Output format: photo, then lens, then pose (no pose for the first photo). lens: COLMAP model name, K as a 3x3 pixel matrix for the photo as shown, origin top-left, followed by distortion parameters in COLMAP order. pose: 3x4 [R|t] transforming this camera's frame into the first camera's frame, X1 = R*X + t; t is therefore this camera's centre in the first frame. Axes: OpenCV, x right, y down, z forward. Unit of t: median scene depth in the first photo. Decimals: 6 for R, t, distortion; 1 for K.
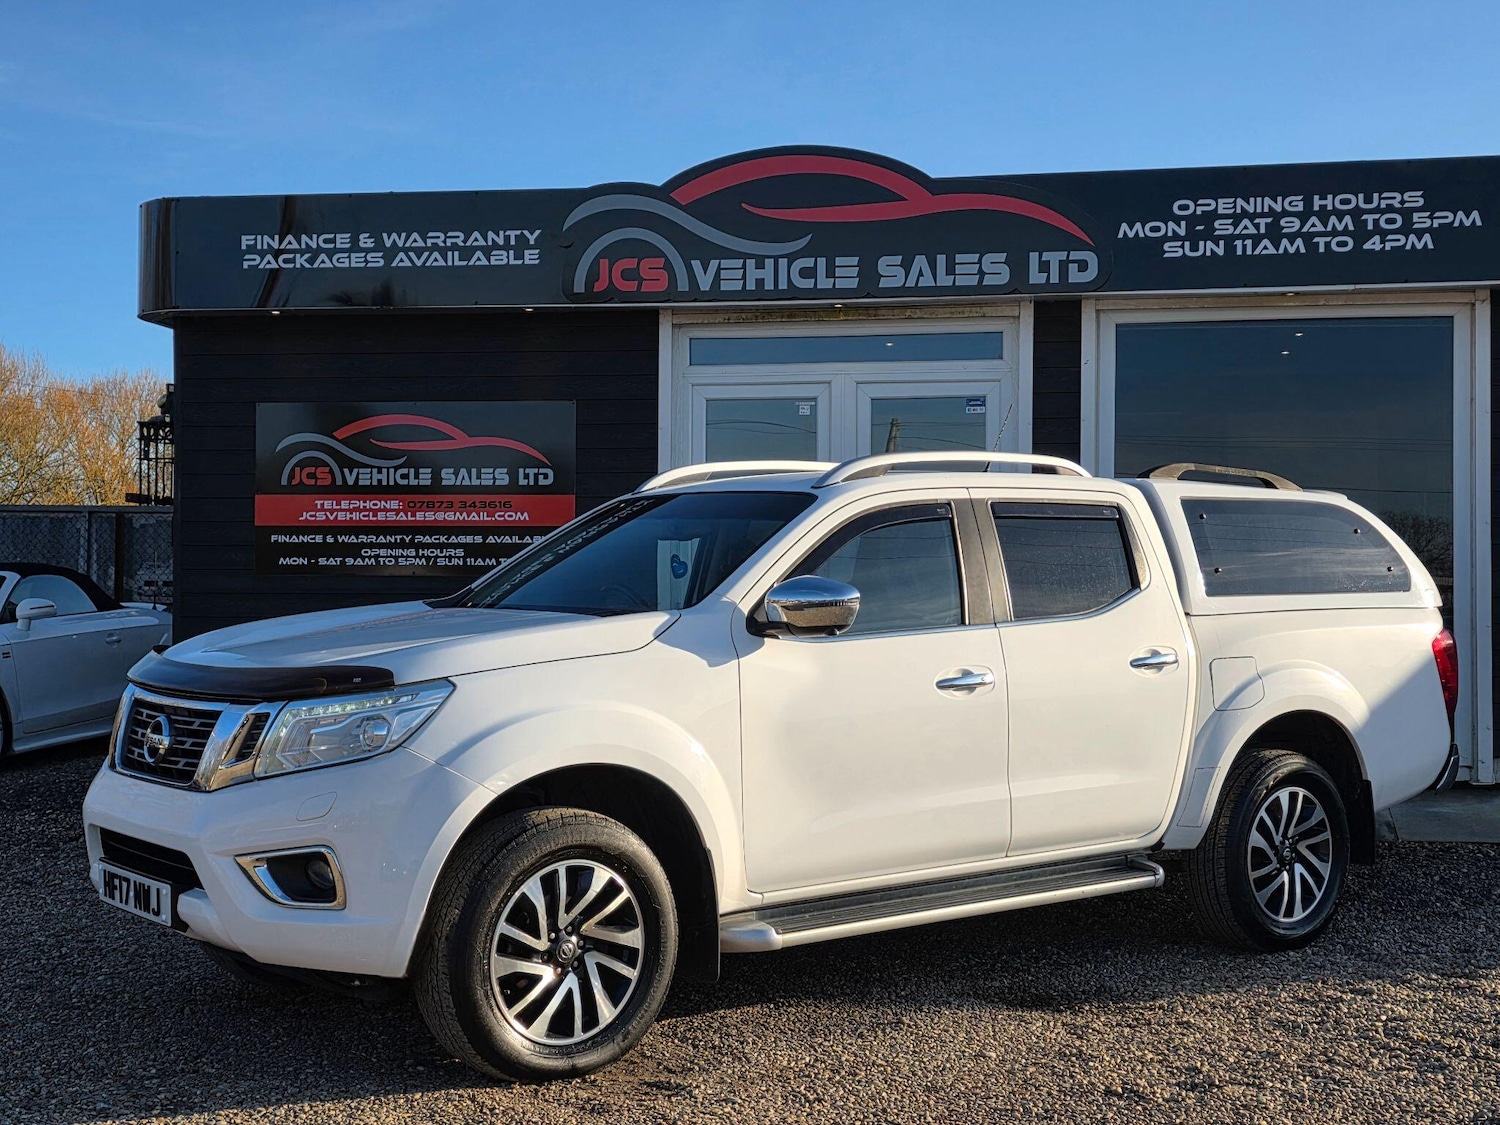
lens RADIAL K [[1955.3, 0, 767.1], [0, 1955.3, 565.8], [0, 0, 1]] dist [0.207275, -0.667934]
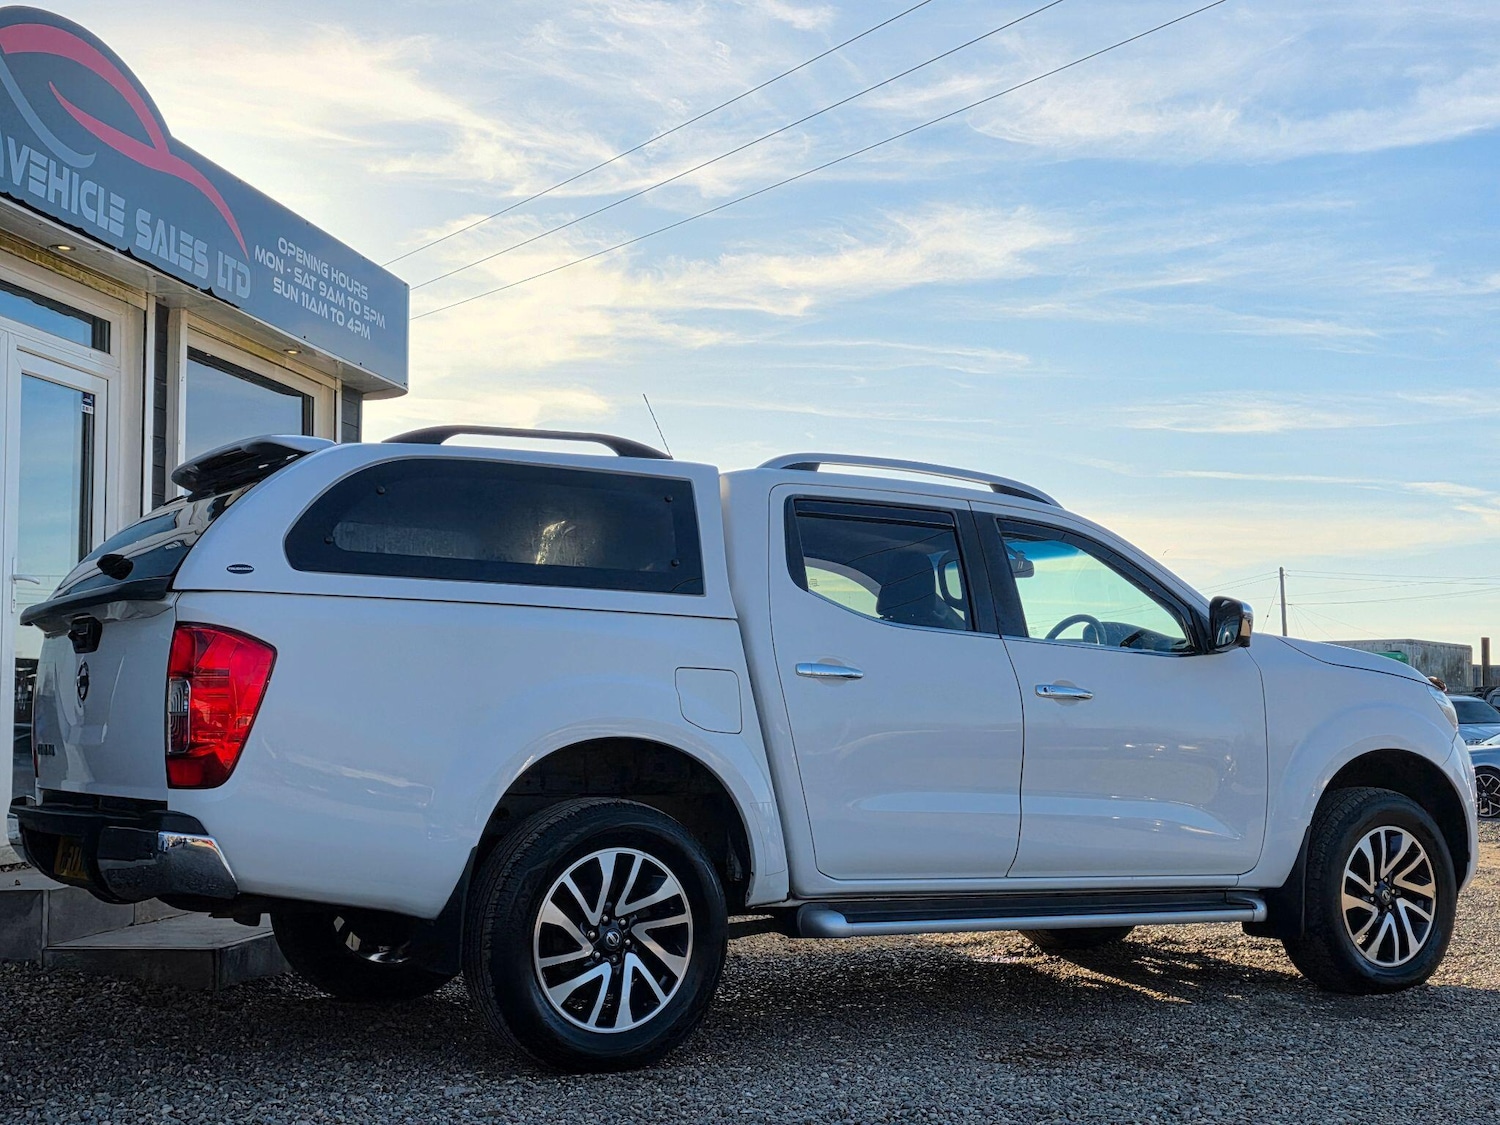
lens RADIAL K [[1946.9, 0, 750.0], [0, 1946.9, 562.5], [0, 0, 1]] dist [0.184967, -0.554441]
pose [[-0.003208, 0.071320, 0.997448, -0.737129], [-0.008450, 0.997416, -0.071345, 0.041982], [-0.999959, -0.008658, -0.002597, 0.755864]]
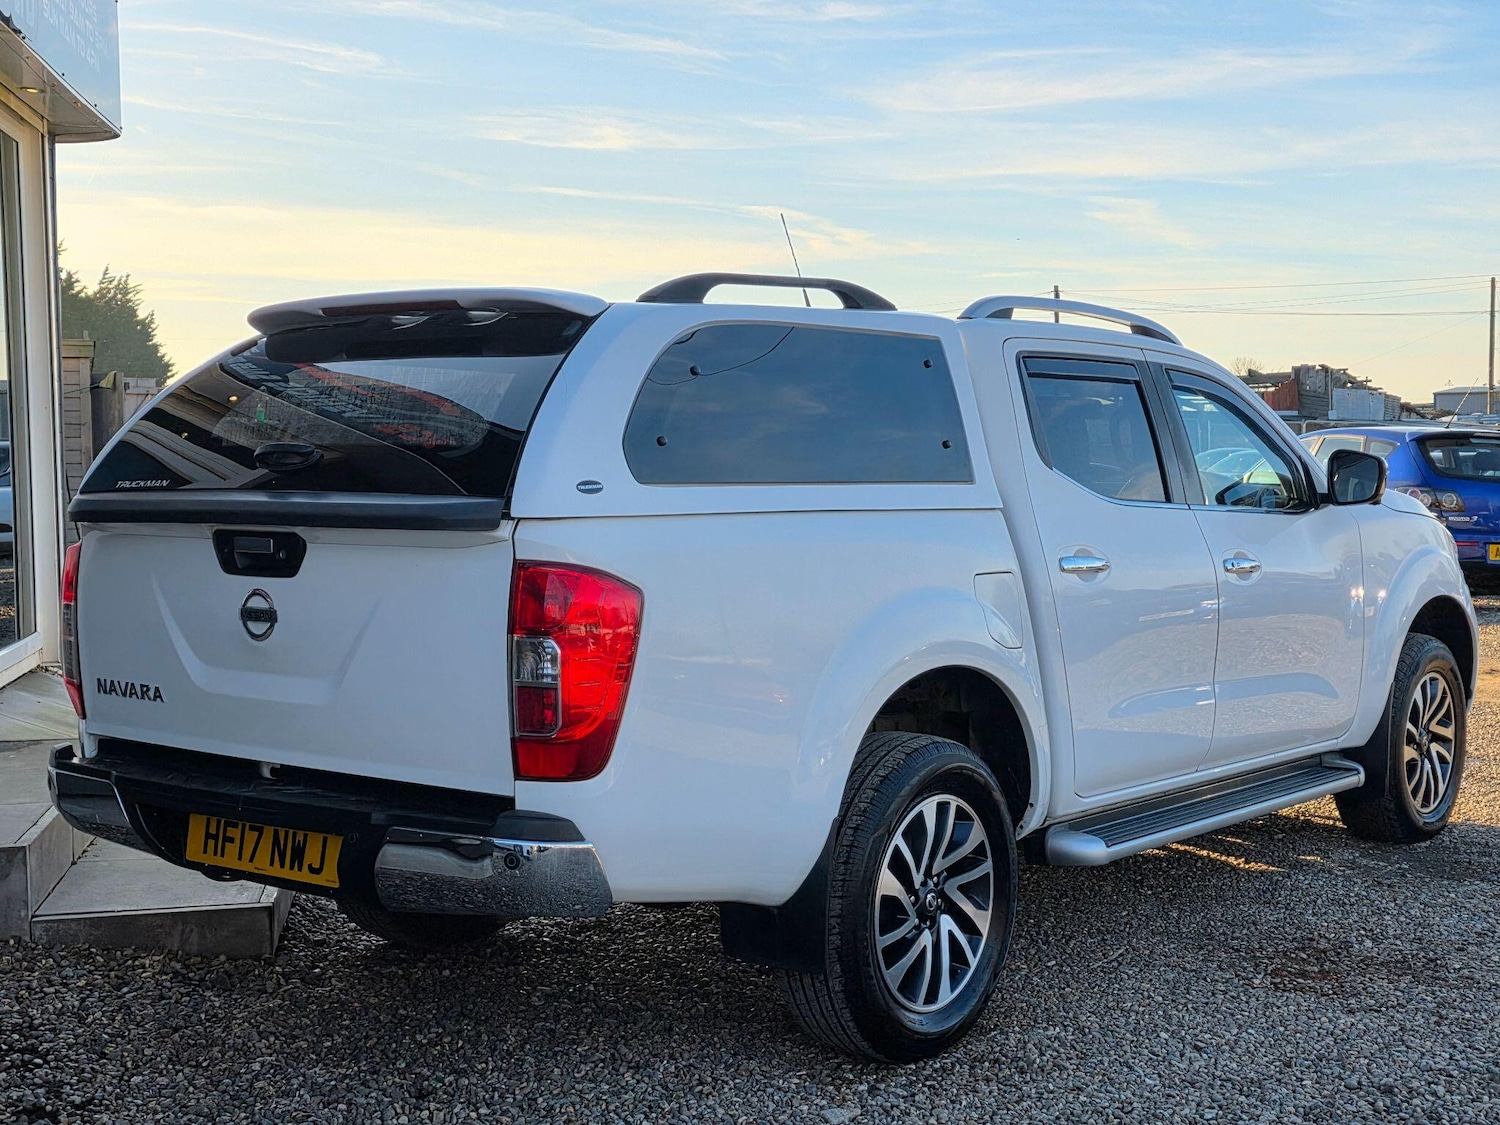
lens RADIAL K [[1946.9, 0, 750.0], [0, 1946.9, 562.5], [0, 0, 1]] dist [0.184967, -0.554441]
pose [[-0.324190, -0.069507, 0.943435, -0.601170], [-0.005440, 0.997418, 0.071615, -0.004166], [-0.945976, 0.018085, -0.323731, 0.978943]]
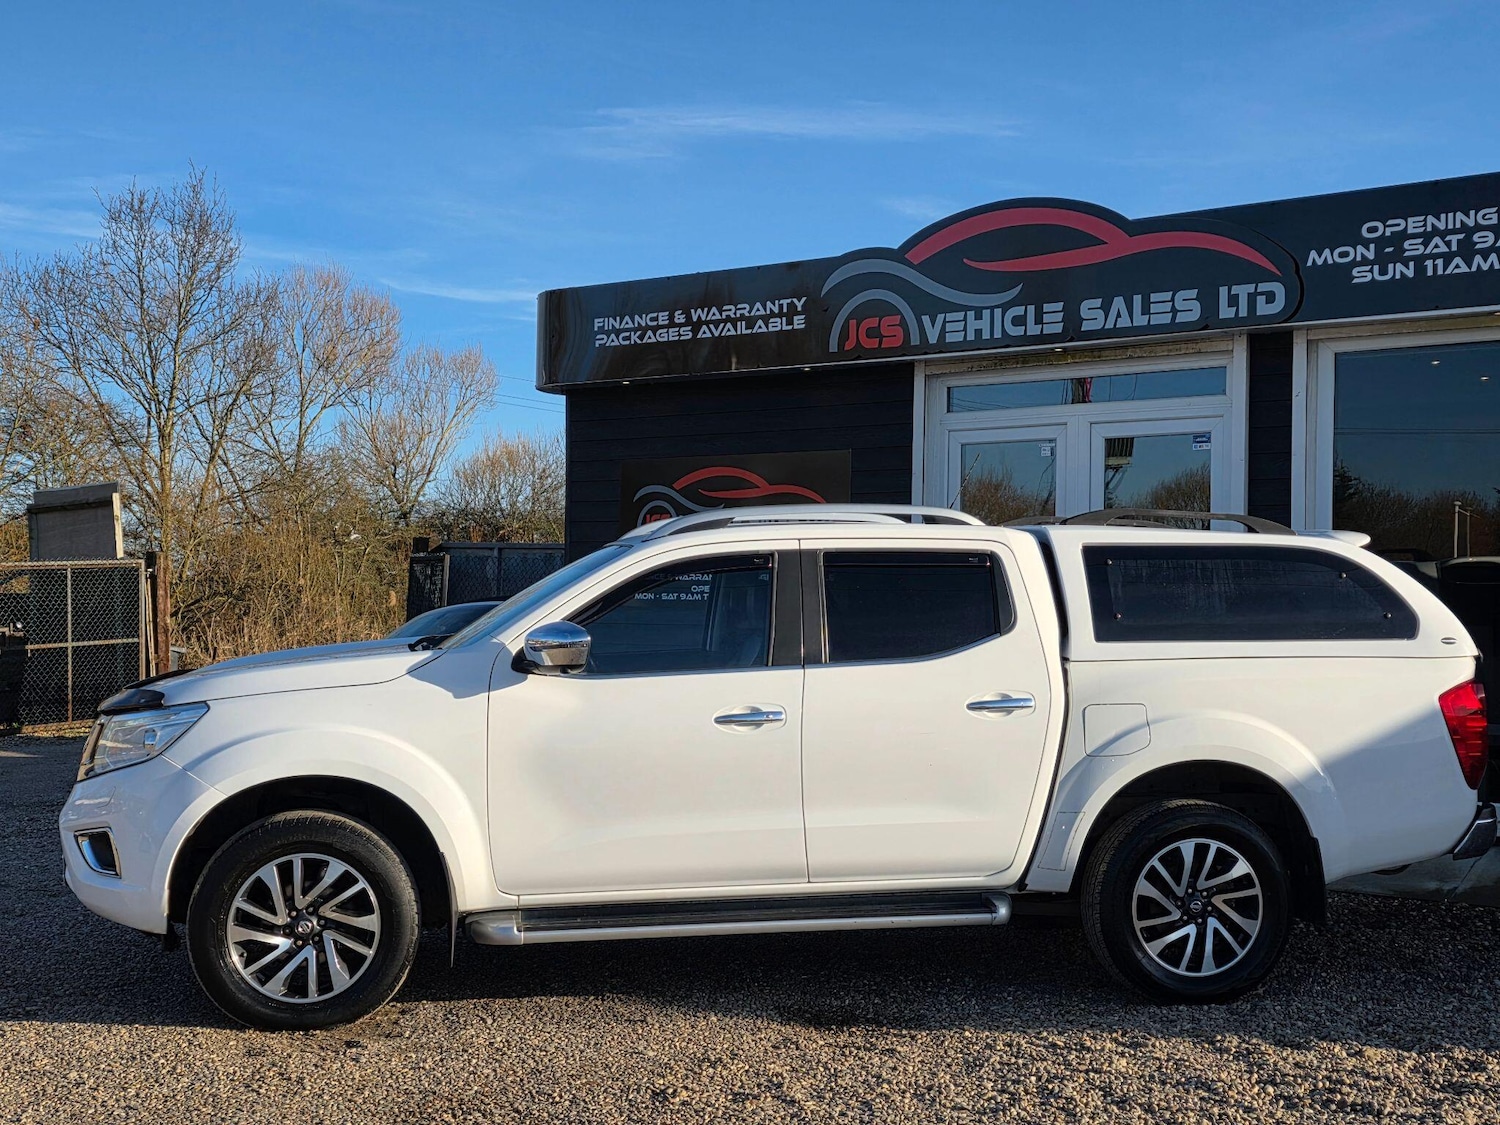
lens RADIAL K [[1946.9, 0, 750.0], [0, 1946.9, 562.5], [0, 0, 1]] dist [0.184967, -0.554441]
pose [[0.879808, -0.003147, -0.475320, 0.390020], [-0.002812, 0.999926, -0.011826, -0.009464], [0.475322, 0.011741, 0.879734, 0.027577]]
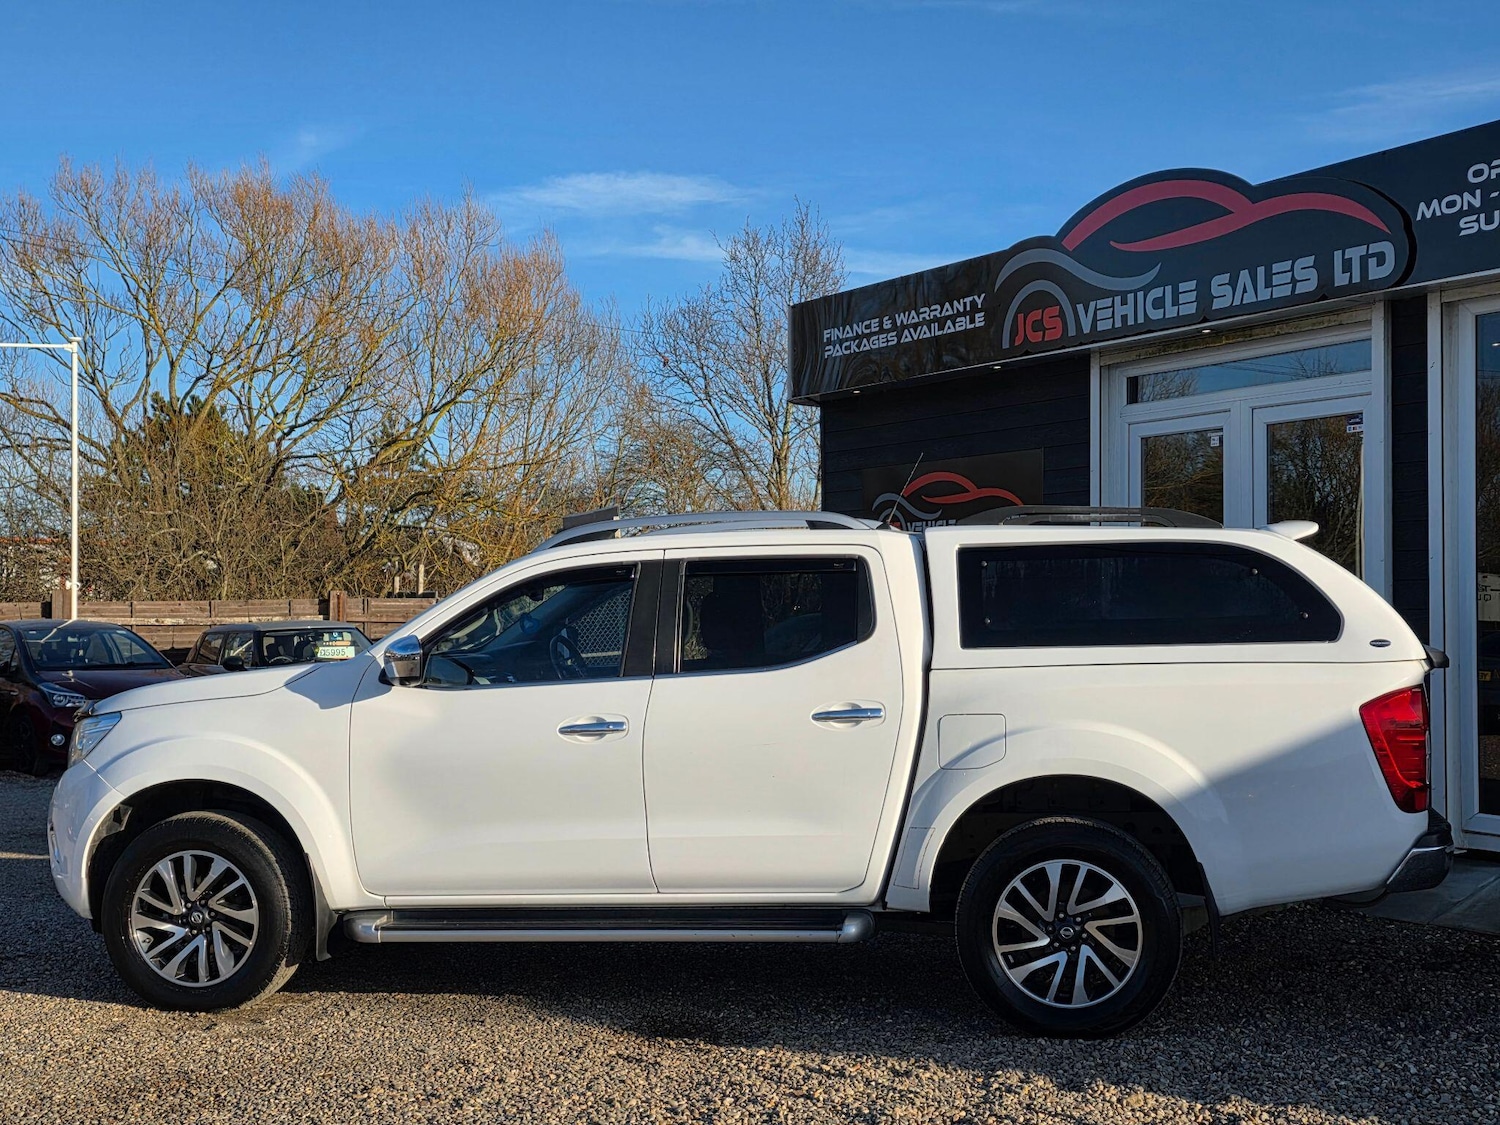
lens RADIAL K [[1954.1, 0, 753.9], [0, 1954.1, 571.7], [0, 0, 1]] dist [0.170124, -0.472271]
pose [[0.648328, -0.022599, -0.761025, 0.631605], [0.018028, 0.999735, -0.014329, -0.007414], [0.761147, -0.004430, 0.648564, 0.224102]]
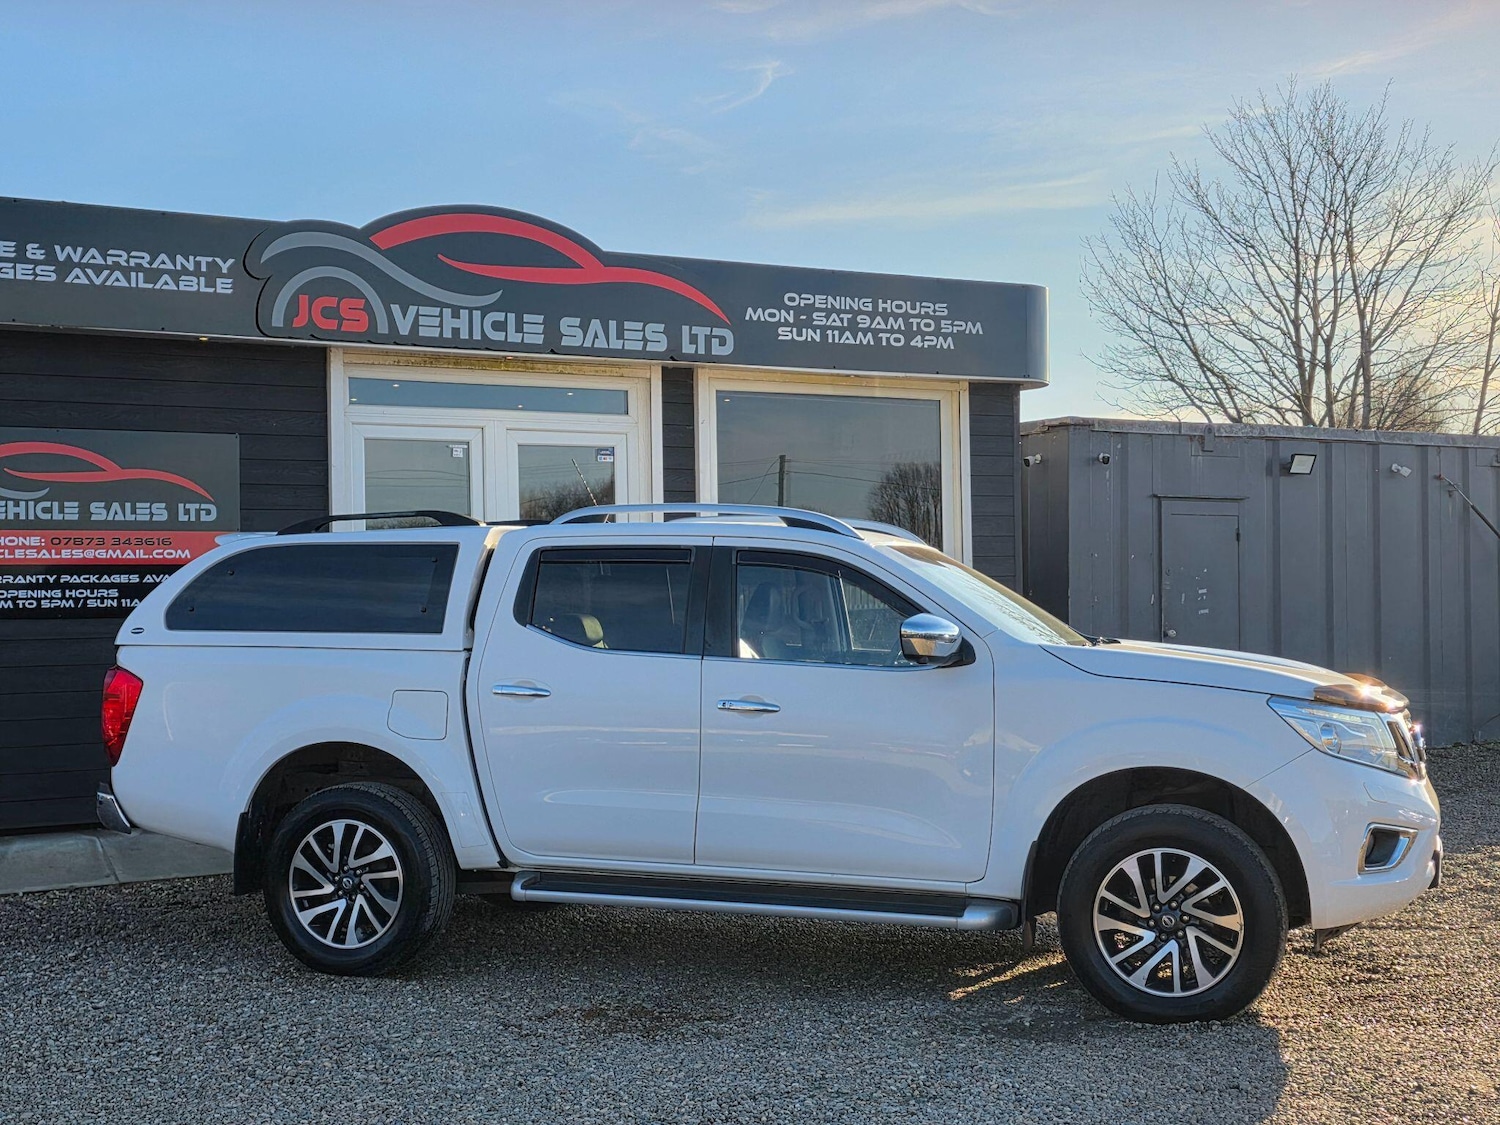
lens RADIAL K [[1954.1, 0, 753.9], [0, 1954.1, 571.7], [0, 0, 1]] dist [0.170124, -0.472271]
pose [[0.775409, -0.005247, 0.631438, -0.551546], [0.012303, 0.999901, -0.006799, -0.007250], [-0.631340, 0.013040, 0.775397, 0.089668]]
